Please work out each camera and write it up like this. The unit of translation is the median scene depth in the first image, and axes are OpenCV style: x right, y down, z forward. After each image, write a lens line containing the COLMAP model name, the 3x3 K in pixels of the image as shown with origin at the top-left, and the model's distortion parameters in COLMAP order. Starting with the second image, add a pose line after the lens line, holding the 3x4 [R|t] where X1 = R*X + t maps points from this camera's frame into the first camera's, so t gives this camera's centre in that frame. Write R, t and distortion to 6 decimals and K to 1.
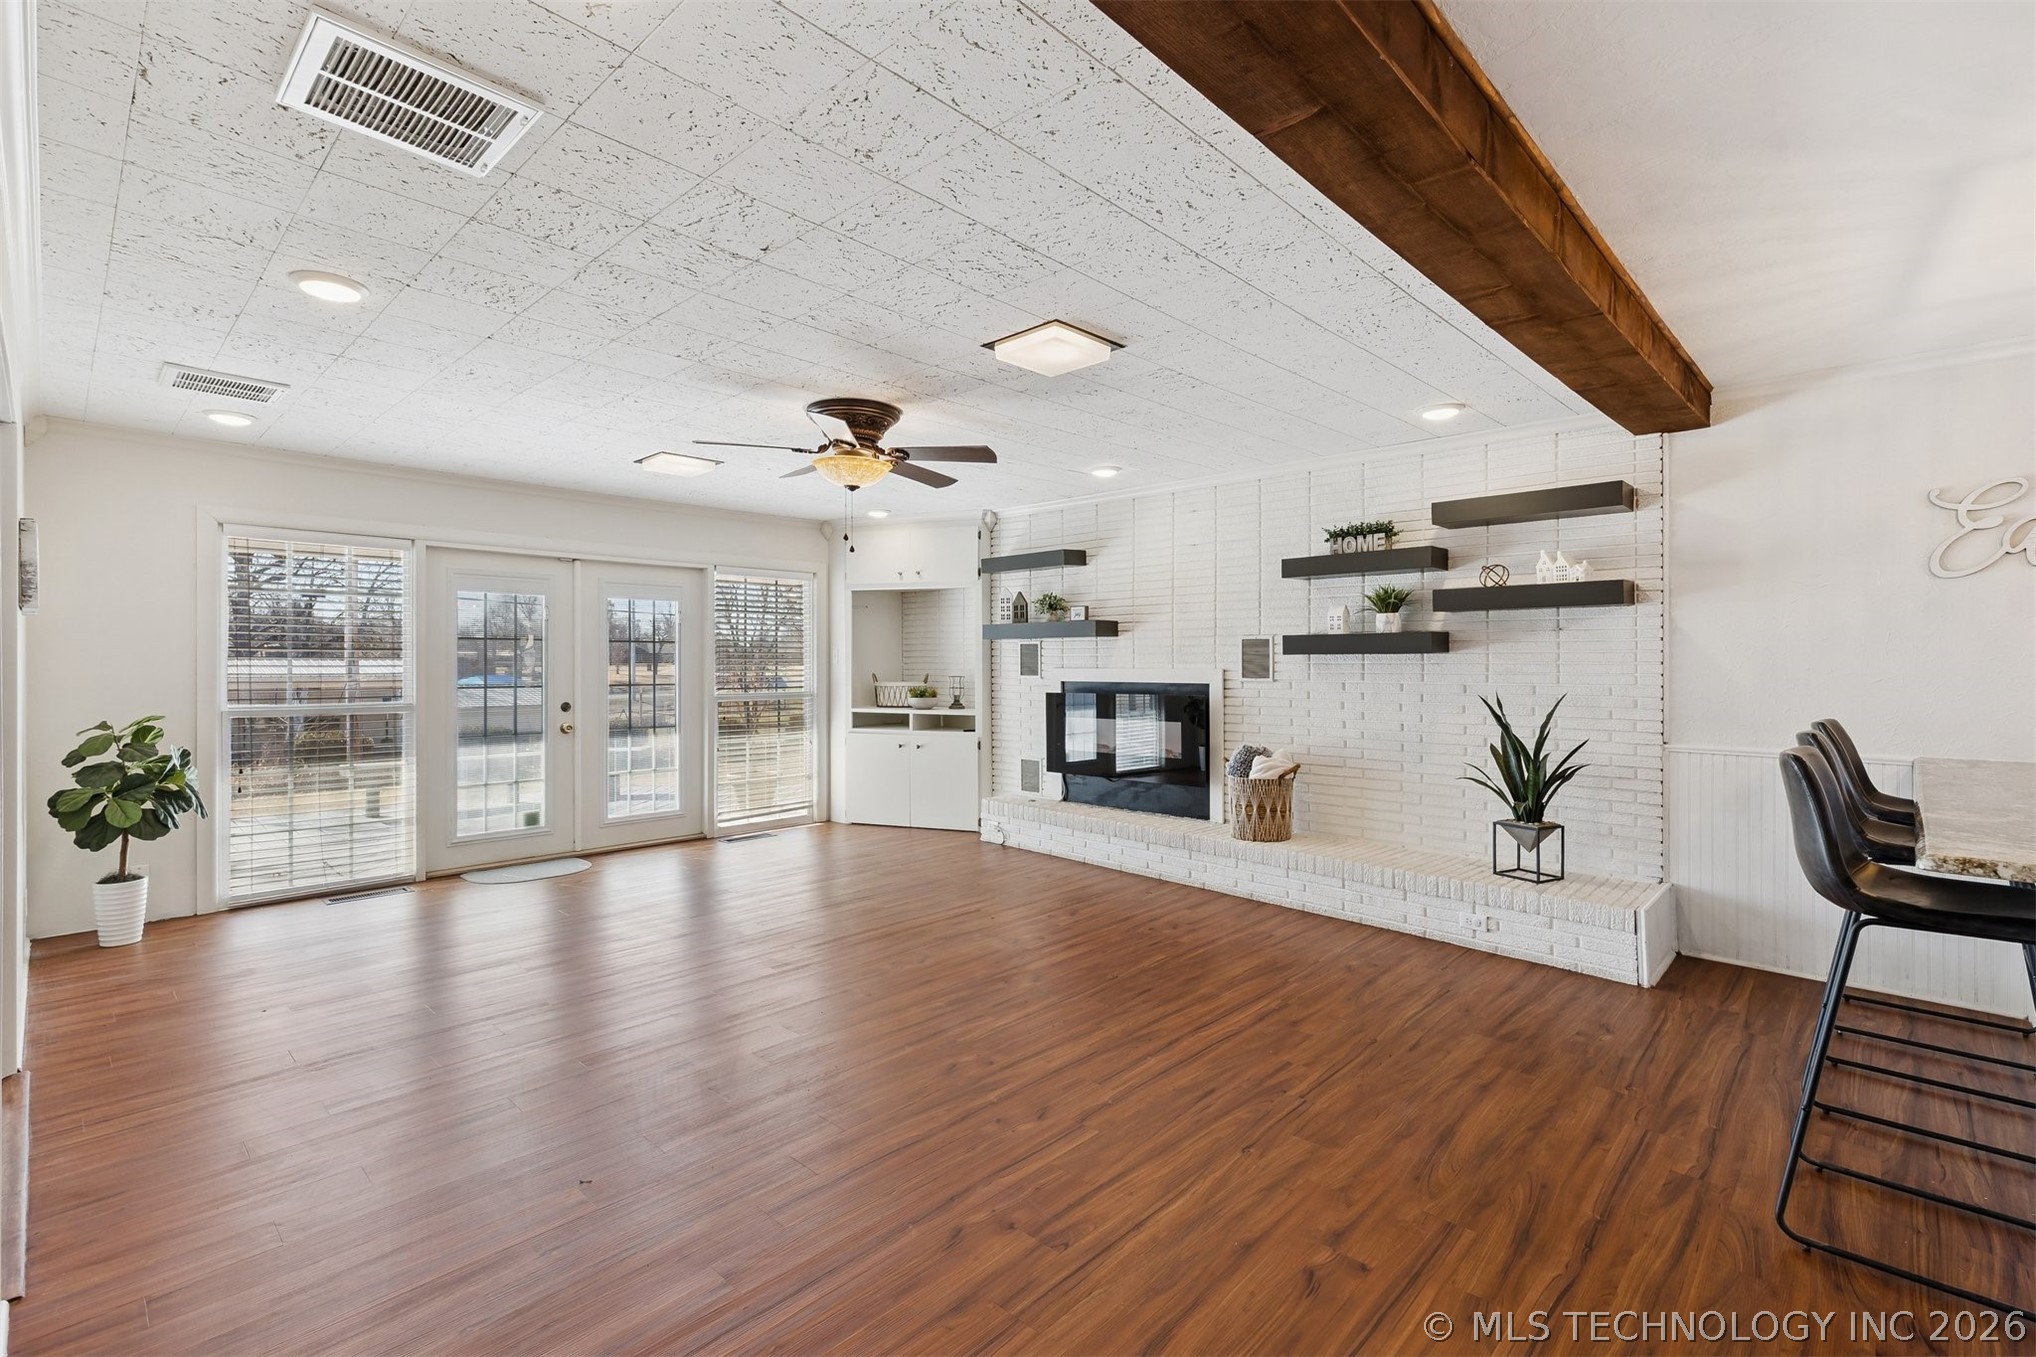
lens RADIAL K [[916.3, 0, 1028.9], [0, 916.3, 666.9], [0, 0, 1]] dist [0.009007, -0.003122]
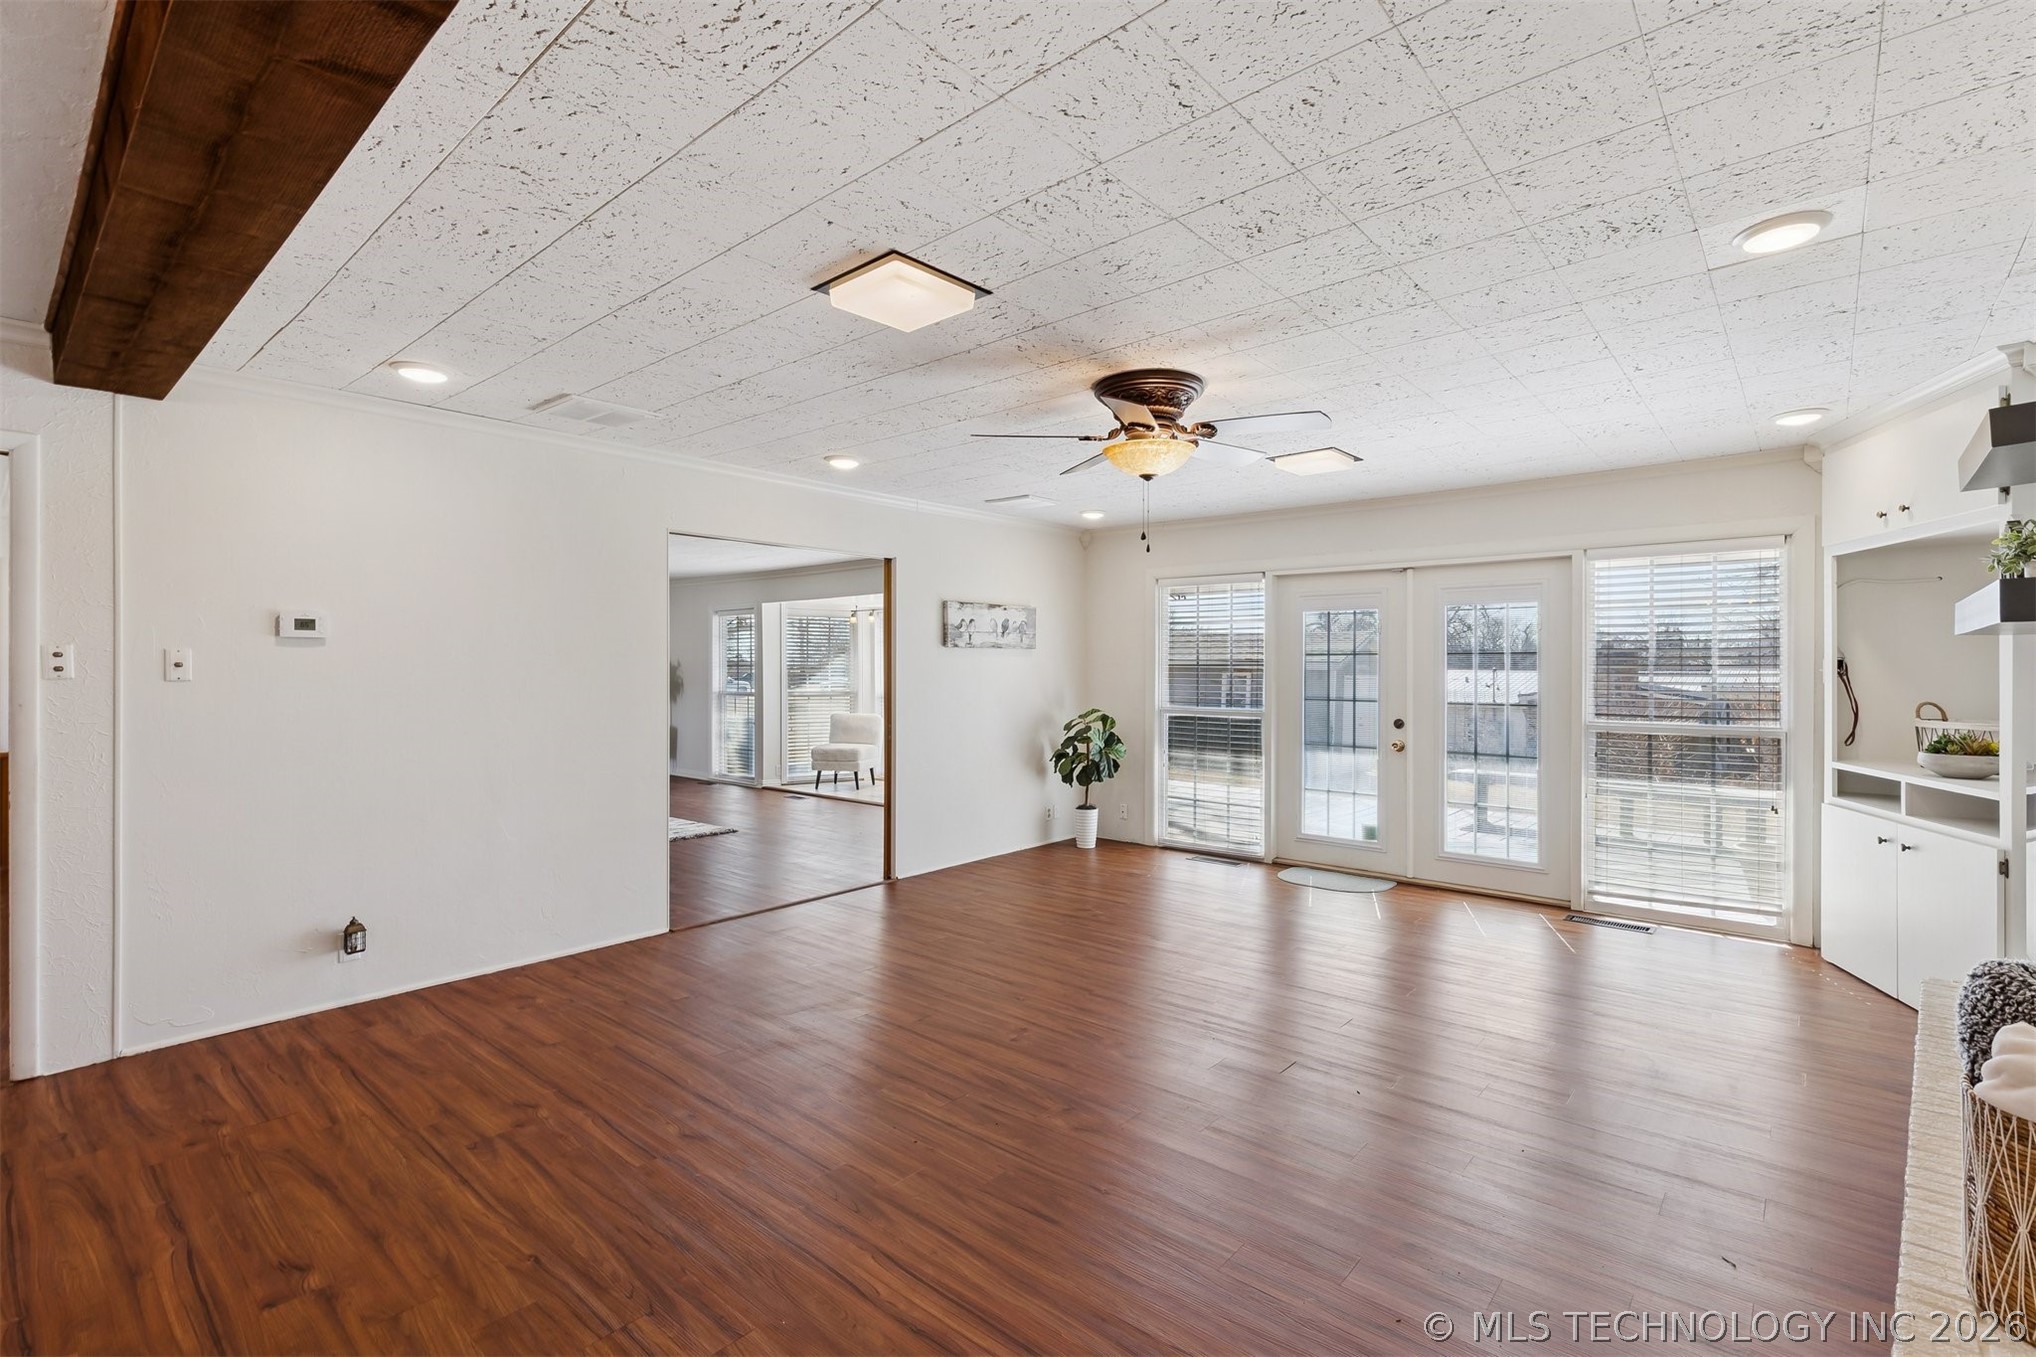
lens RADIAL K [[916.3, 0, 1001.7], [0, 916.3, 674.4], [0, 0, 1]] dist [0.009007, -0.003122]
pose [[0.034827, 0.005758, -0.999377, 0.624800], [-0.007813, 0.999954, 0.005489, -0.013829], [0.999363, 0.007617, 0.034870, 0.794553]]
